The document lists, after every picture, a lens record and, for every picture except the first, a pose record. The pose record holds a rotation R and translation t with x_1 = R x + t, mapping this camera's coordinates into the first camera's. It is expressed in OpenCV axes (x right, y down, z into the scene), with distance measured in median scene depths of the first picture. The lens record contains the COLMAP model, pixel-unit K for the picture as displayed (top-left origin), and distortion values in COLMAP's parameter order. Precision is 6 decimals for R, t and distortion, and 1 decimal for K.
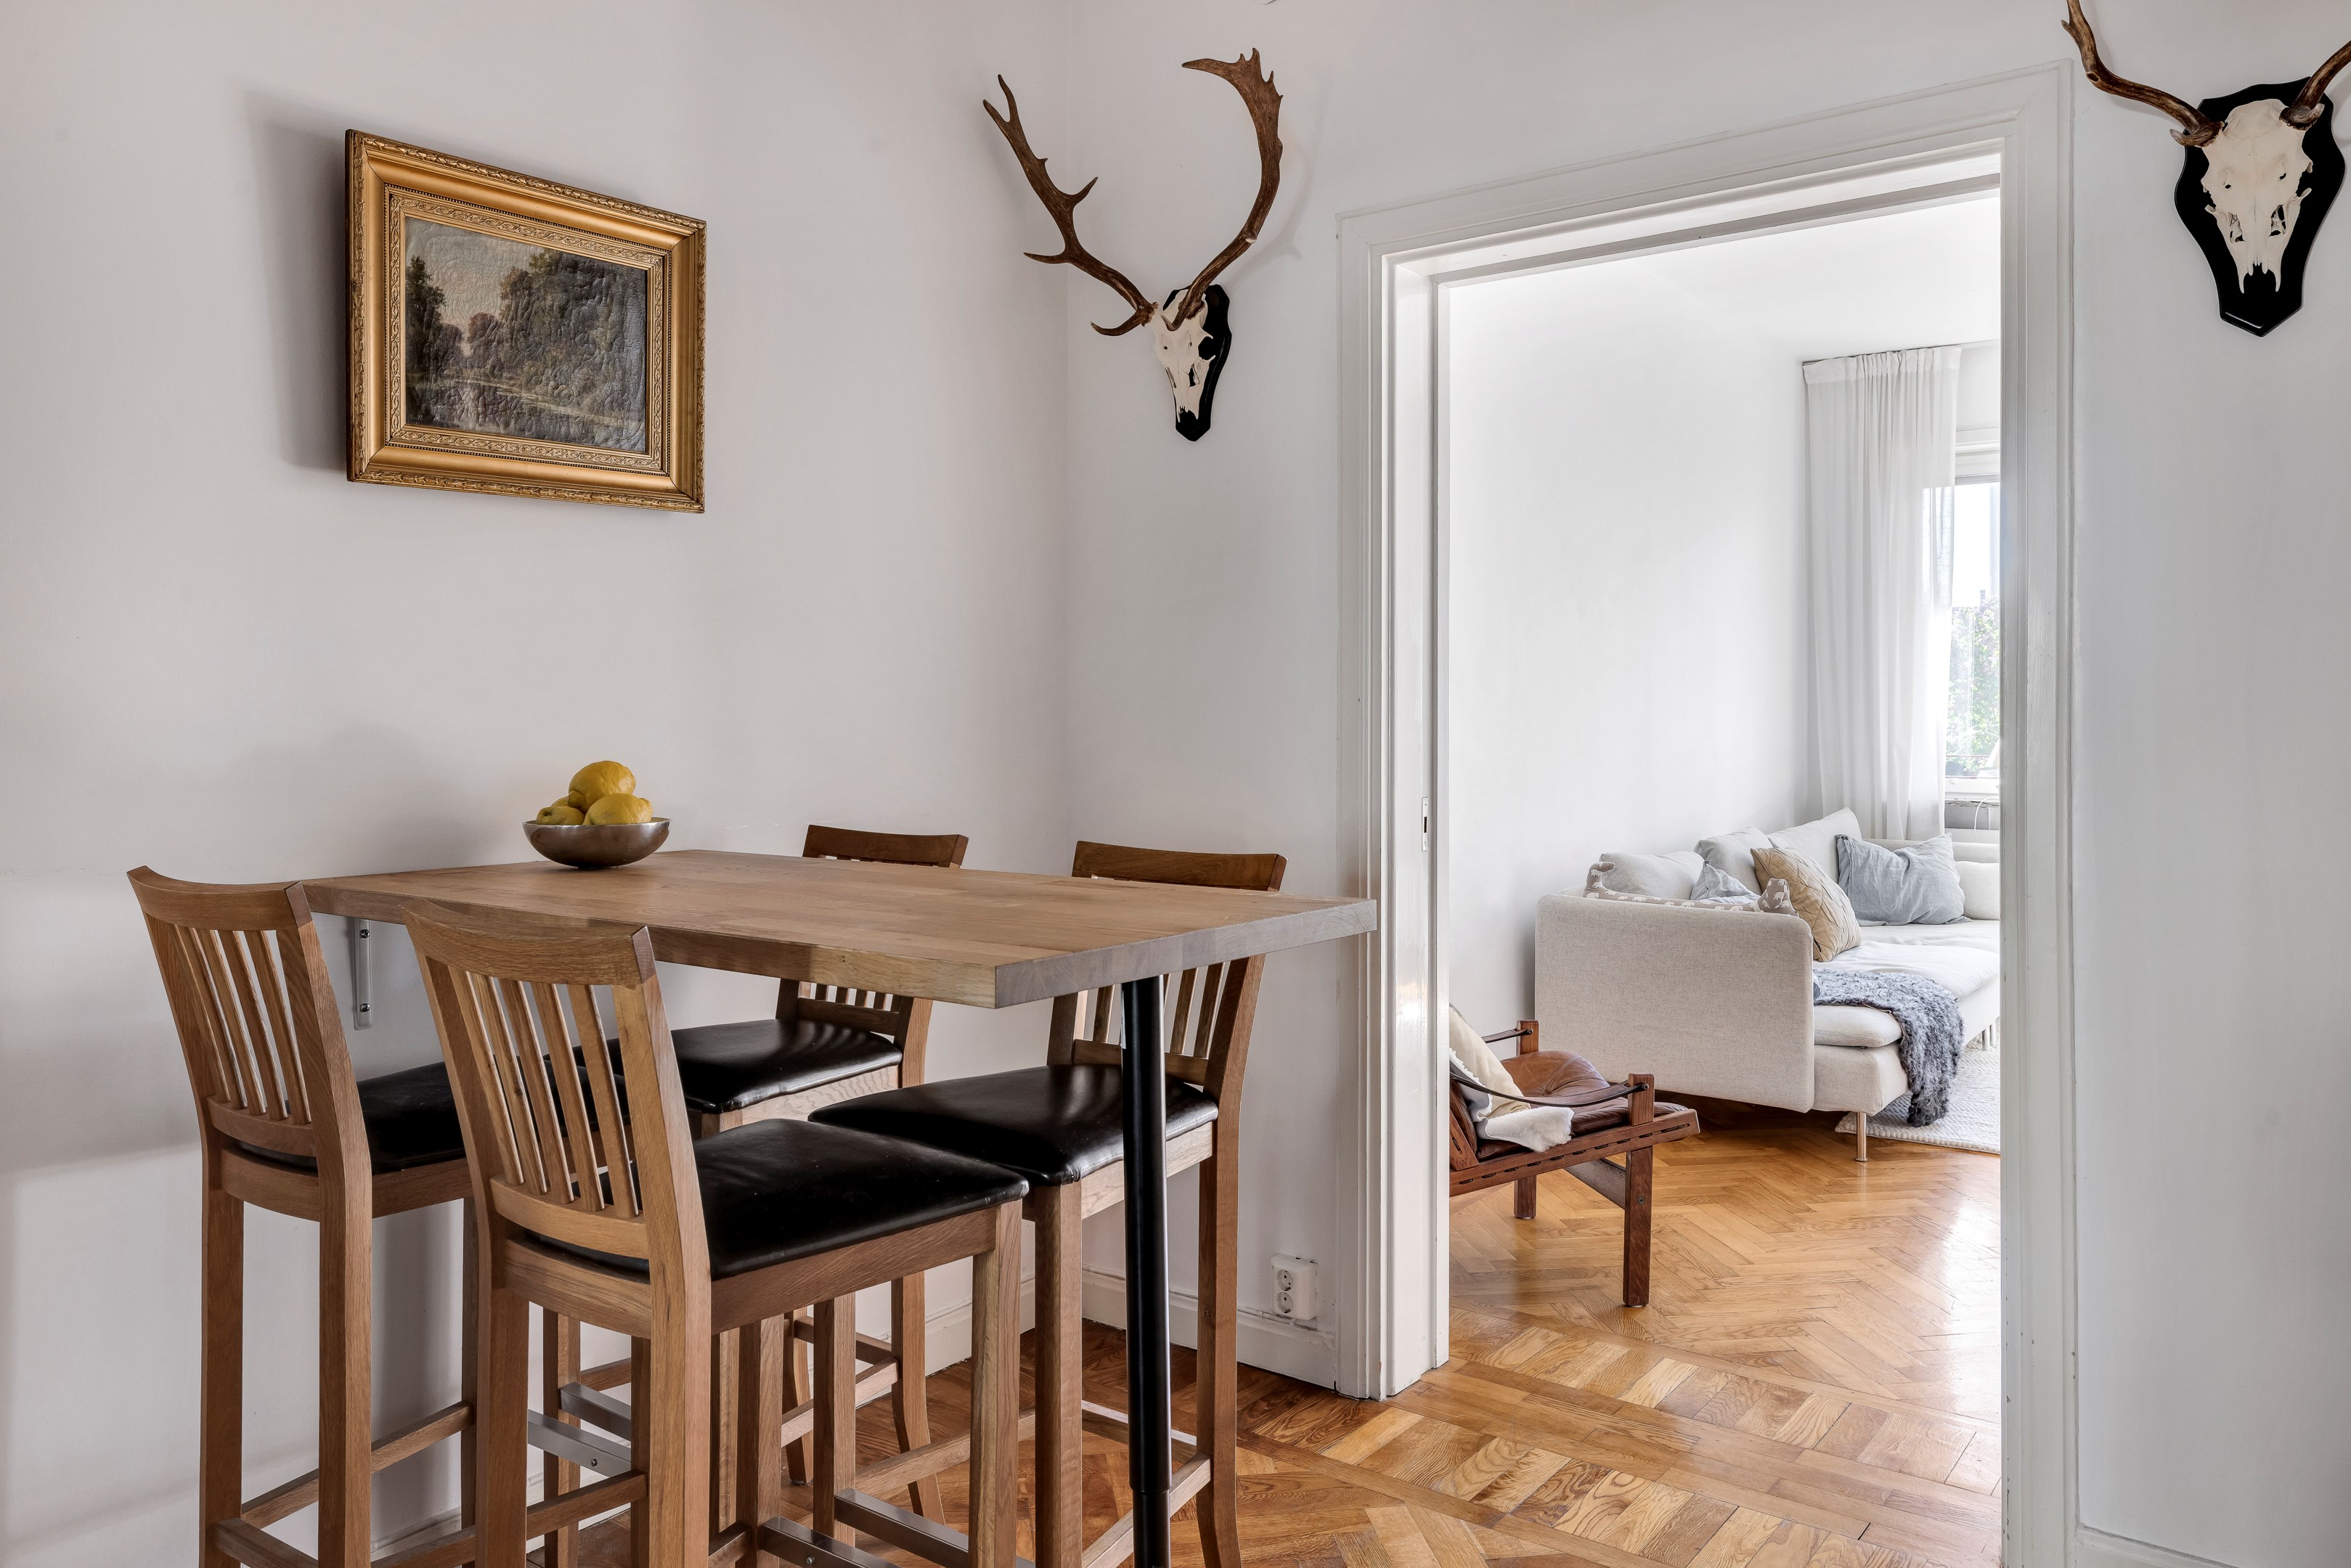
lens RADIAL K [[1650.4, 0, 1177.2], [0, 1650.4, 726.2], [0, 0, 1]] dist [0.001078, 0.000908]
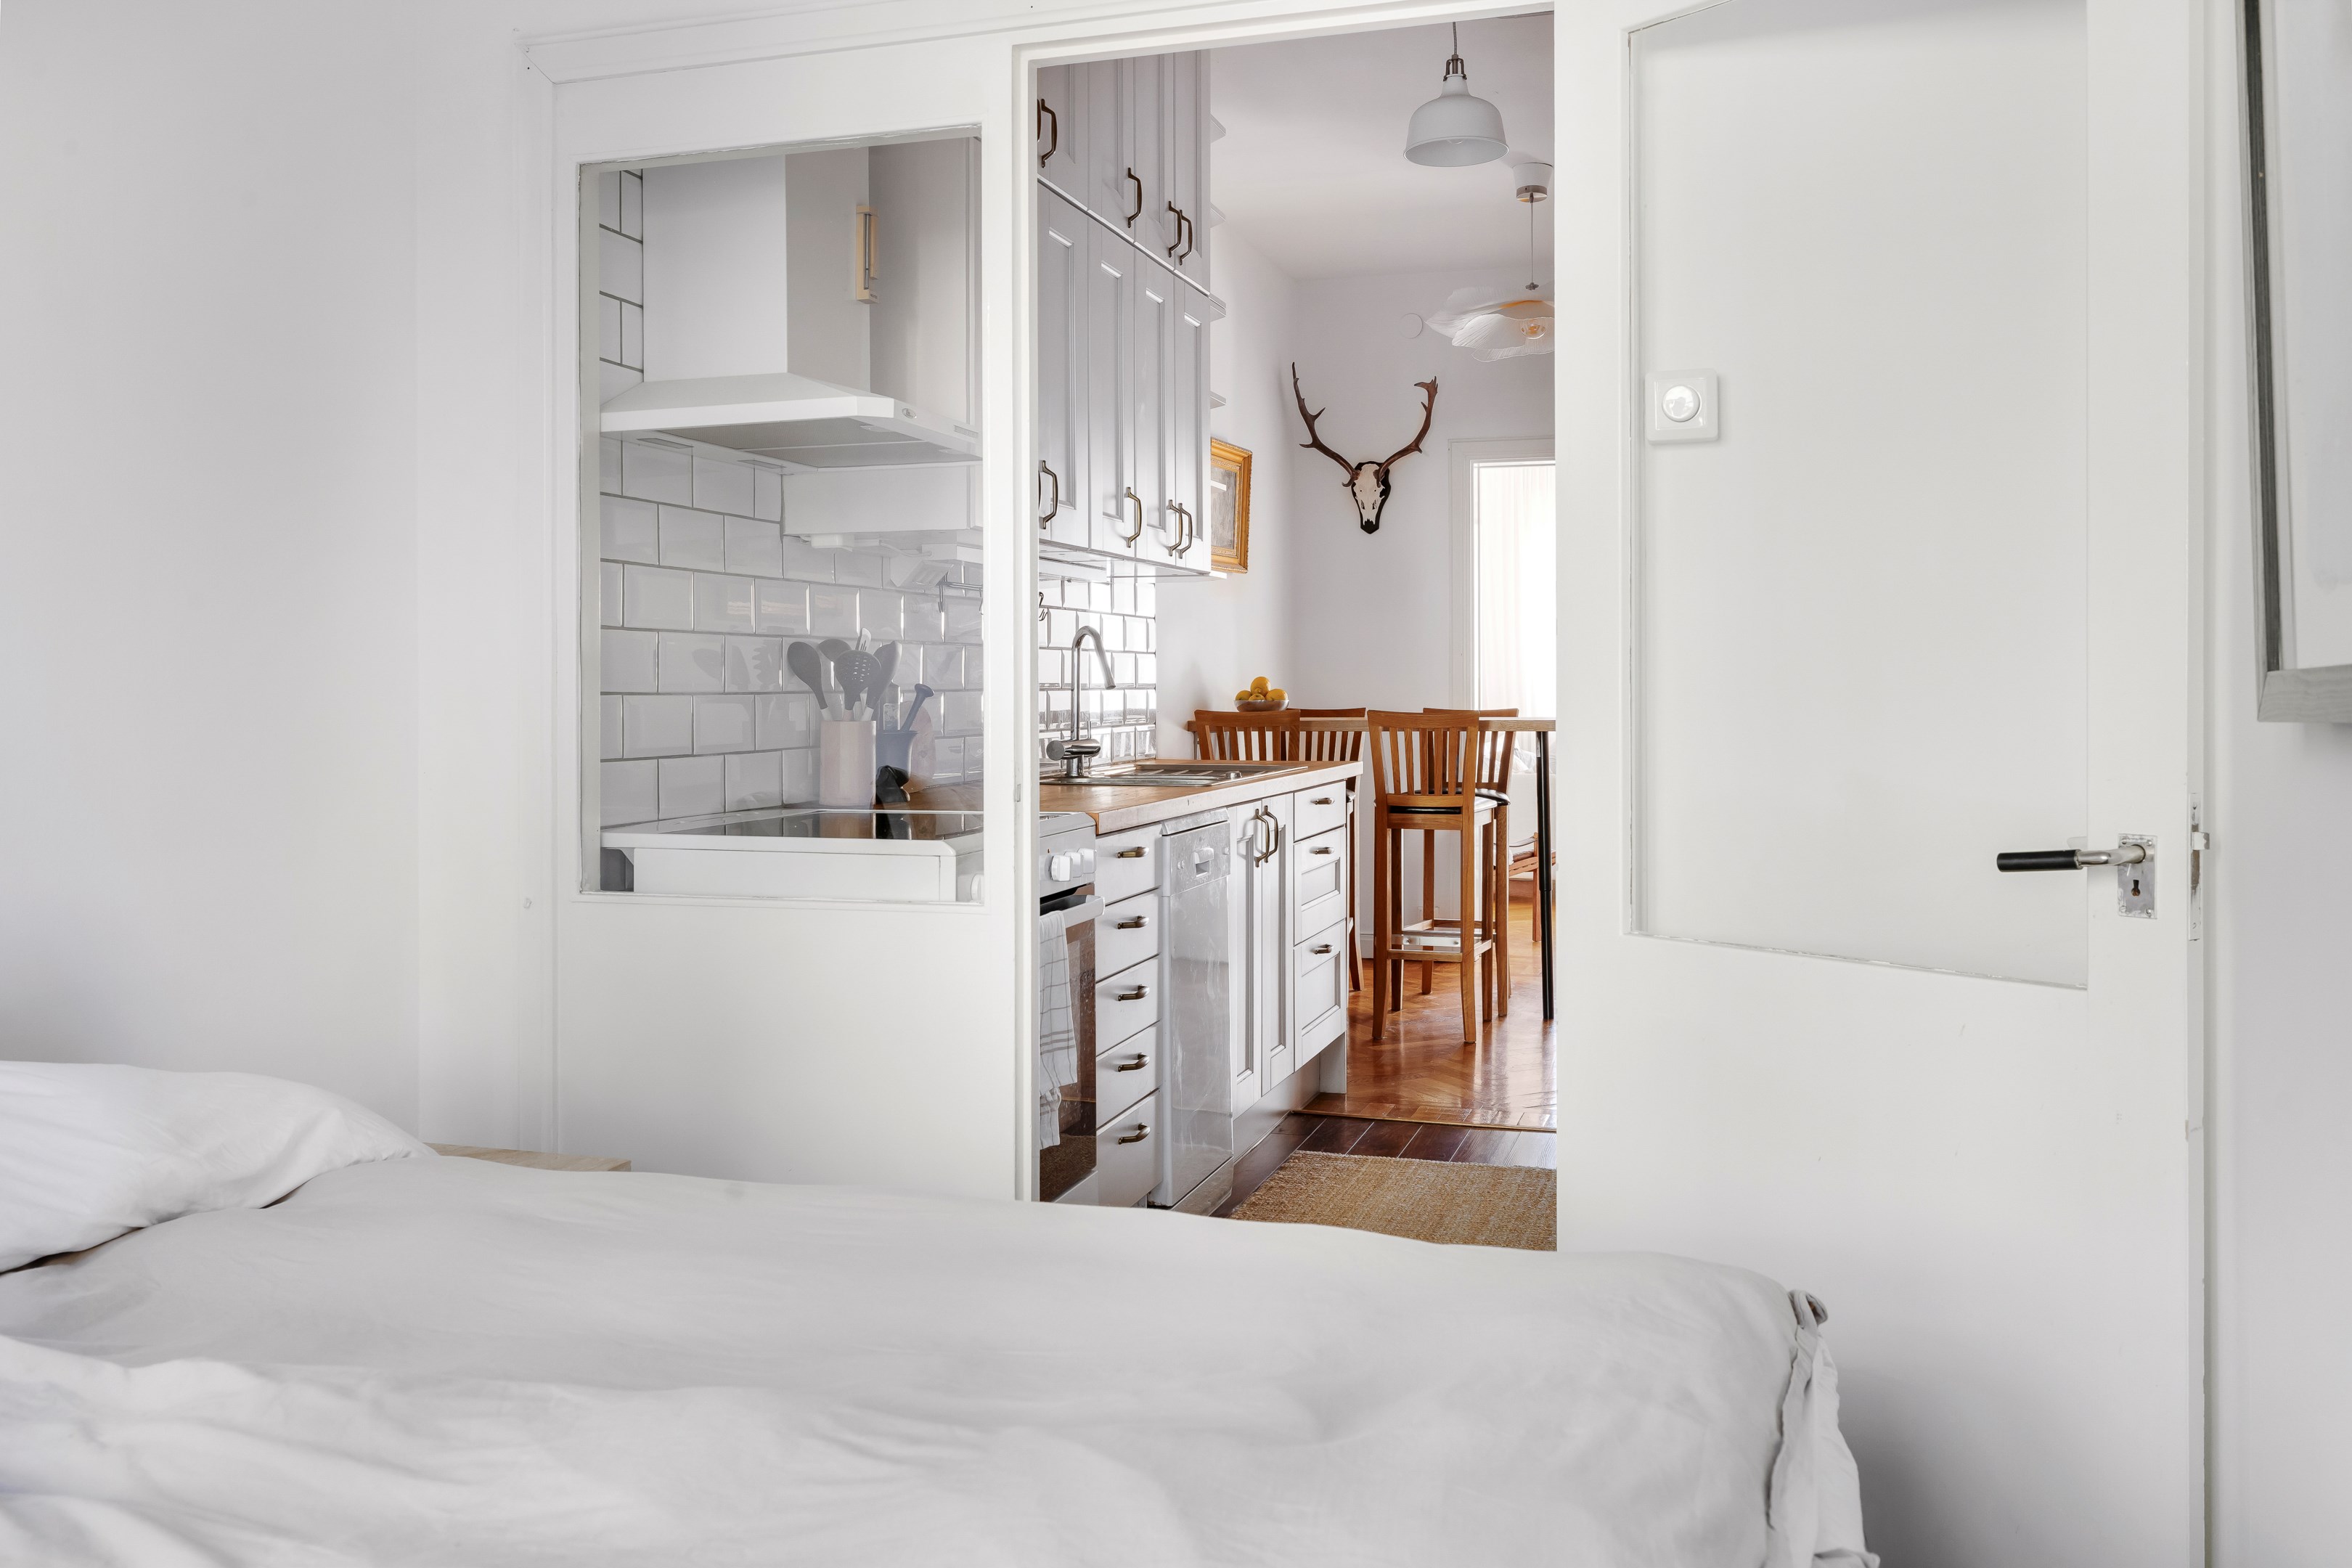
lens RADIAL K [[1875.3, 0, 1176.0], [0, 1875.3, 697.2], [0, 0, 1]] dist [-0.000440, -0.000032]
pose [[0.946868, -0.003423, 0.321606, -1.051534], [0.002957, 0.999994, 0.001936, 0.034253], [-0.321610, -0.000882, 0.946872, -1.269246]]
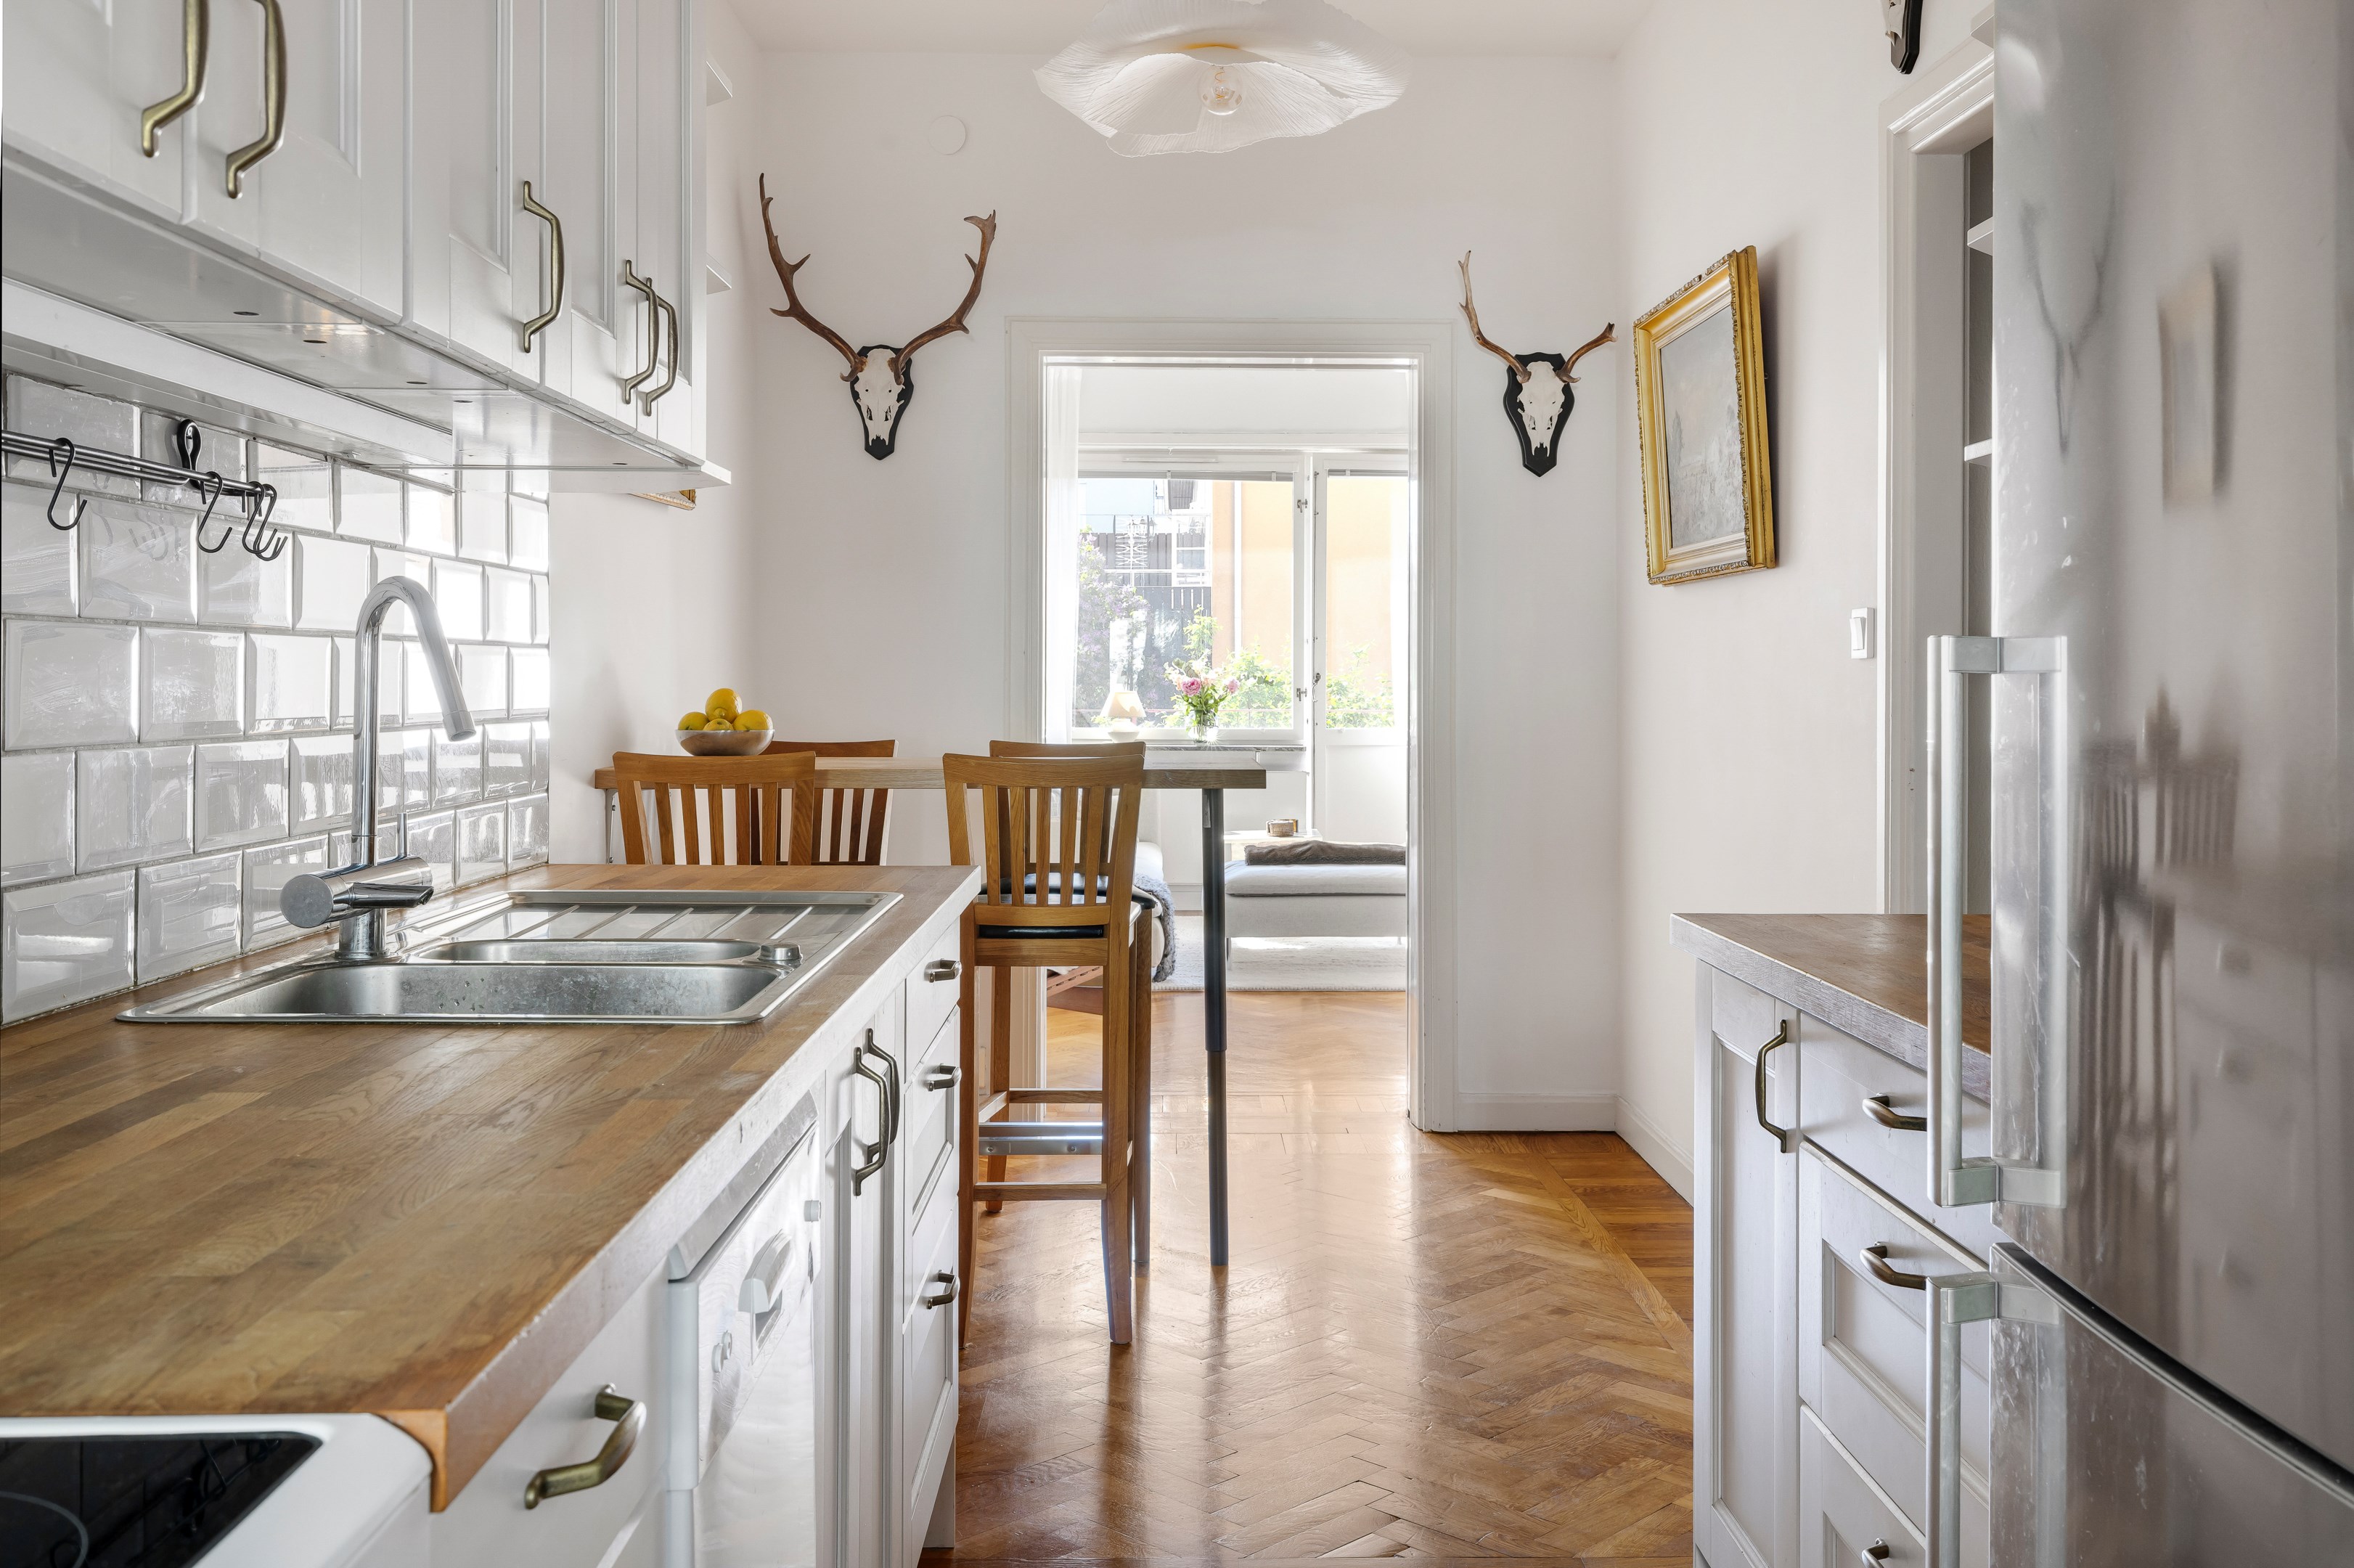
lens RADIAL K [[2017.5, 0, 1180.0], [0, 2017.5, 676.6], [0, 0, 1]] dist [0.002433, 0.002745]
pose [[0.796374, 0.005167, 0.604783, -0.824342], [-0.001616, 0.999978, -0.006415, 0.014948], [-0.604802, 0.004132, 0.796365, -0.481142]]
